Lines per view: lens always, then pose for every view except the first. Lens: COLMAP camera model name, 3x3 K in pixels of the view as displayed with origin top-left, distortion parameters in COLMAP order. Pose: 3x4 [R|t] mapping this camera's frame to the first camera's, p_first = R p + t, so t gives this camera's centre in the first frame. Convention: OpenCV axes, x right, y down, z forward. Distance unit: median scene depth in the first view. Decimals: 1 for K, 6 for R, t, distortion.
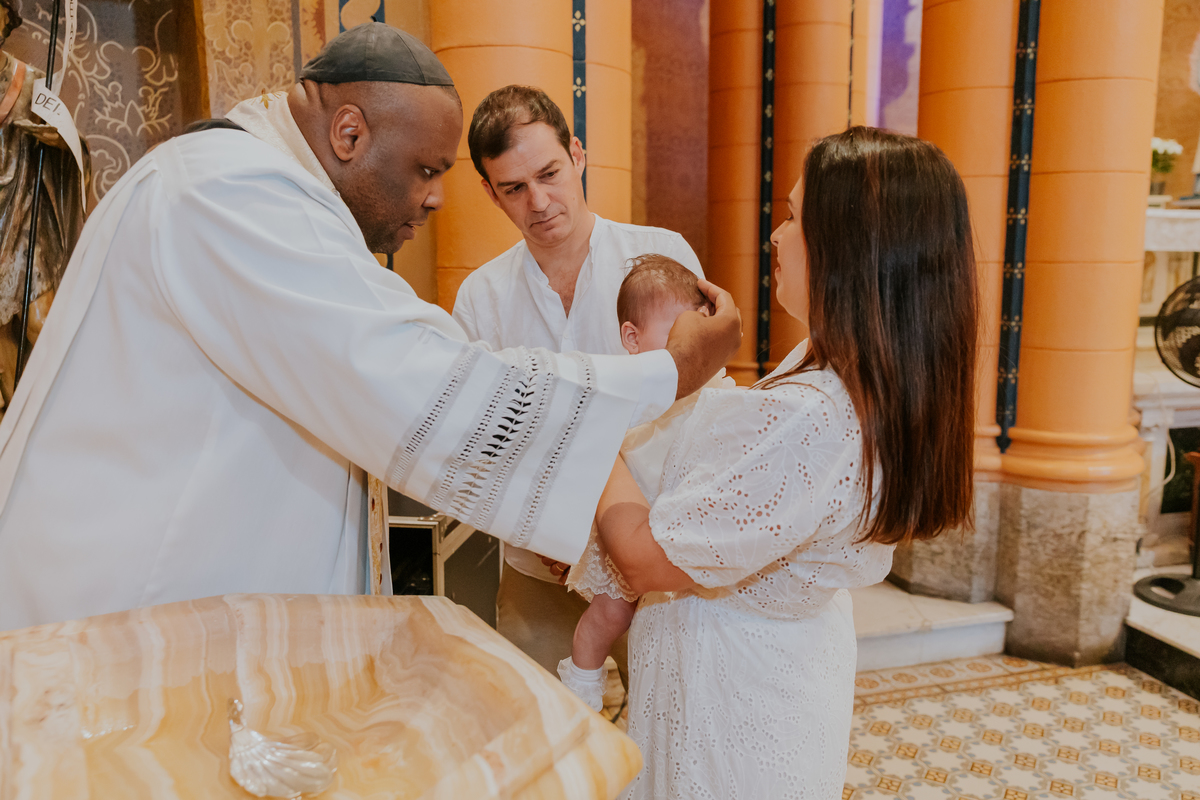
lens RADIAL K [[976.5, 0, 600.0], [0, 976.5, 400.0], [0, 0, 1]] dist [0.002837, 0.009112]
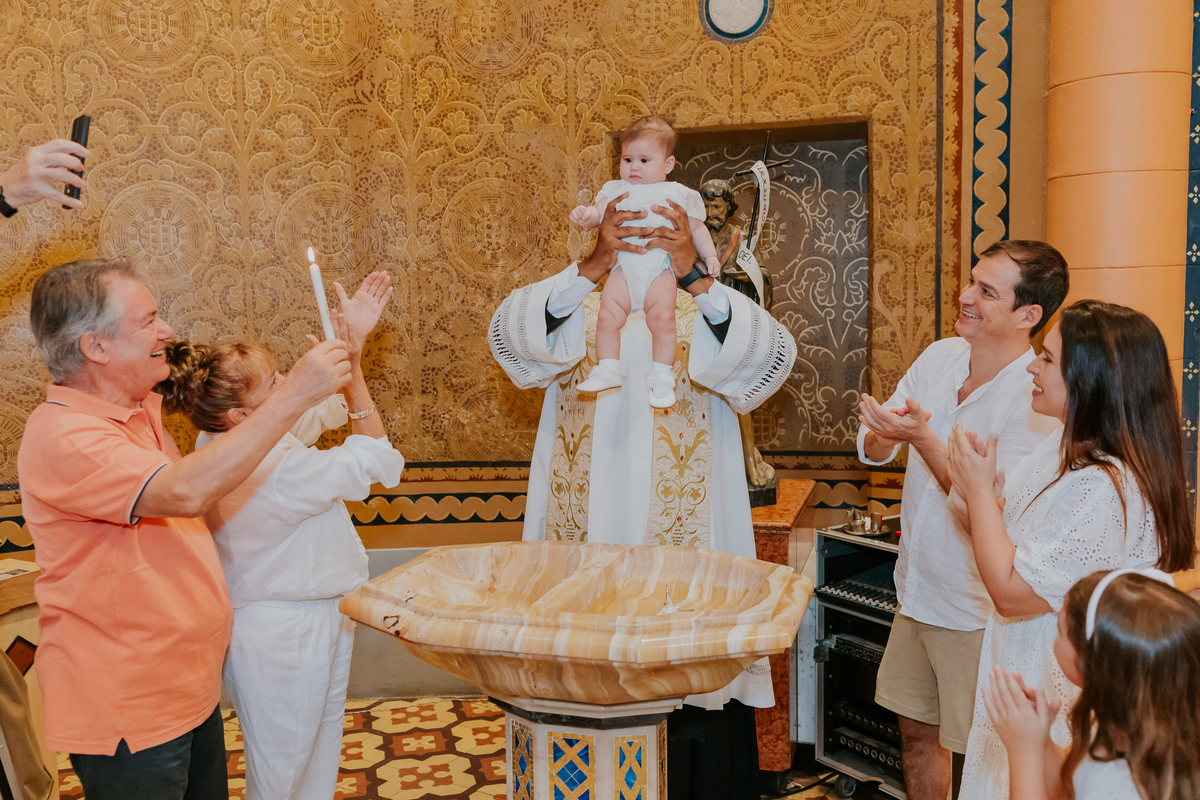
lens RADIAL K [[1070.7, 0, 600.0], [0, 1070.7, 400.0], [0, 0, 1]] dist [-0.013170, 0.005164]
pose [[0.683343, 0.059454, -0.727673, 0.428471], [-0.101182, 0.994773, -0.013741, -0.017739], [0.723053, 0.083017, 0.685786, -0.267241]]
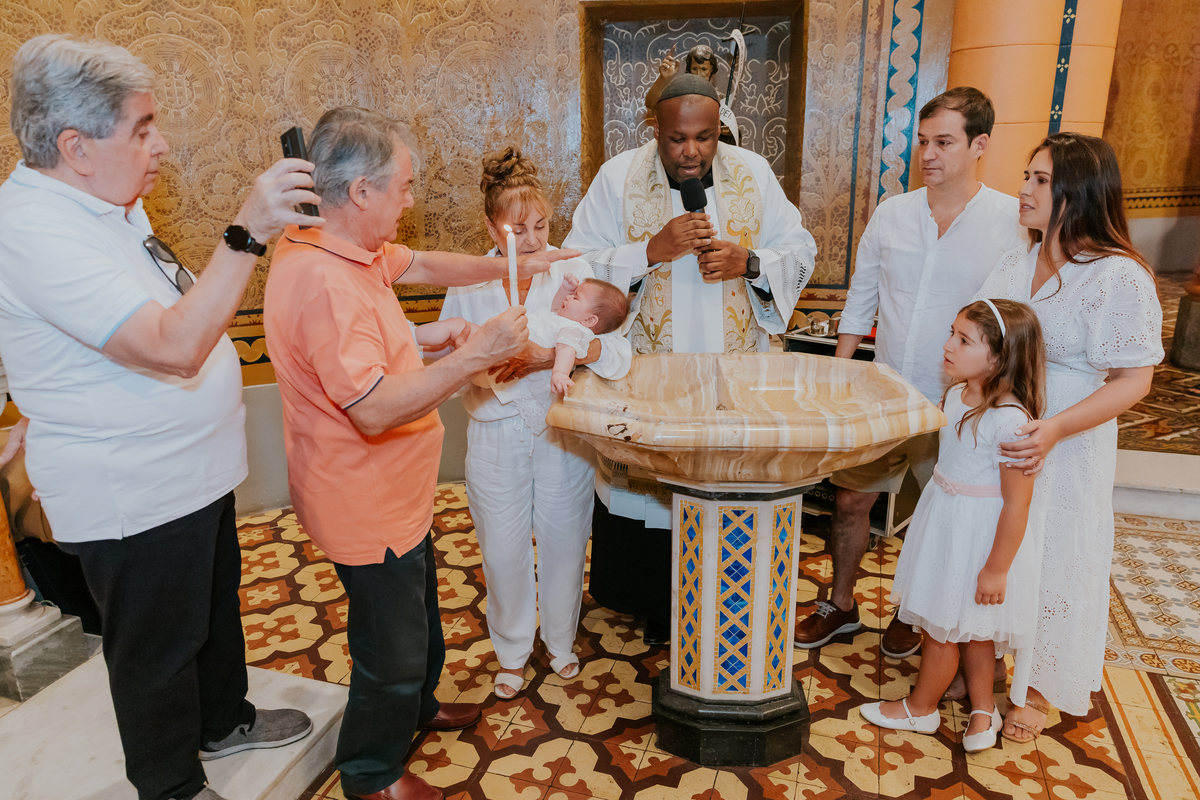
lens RADIAL K [[803.0, 0, 600.0], [0, 803.0, 400.0], [0, 0, 1]] dist [-0.000626, 0.002158]
pose [[0.828143, 0.147941, -0.540640, 0.132531], [-0.071367, 0.984520, 0.160086, 0.014398], [0.555954, -0.093991, 0.825882, -0.388103]]
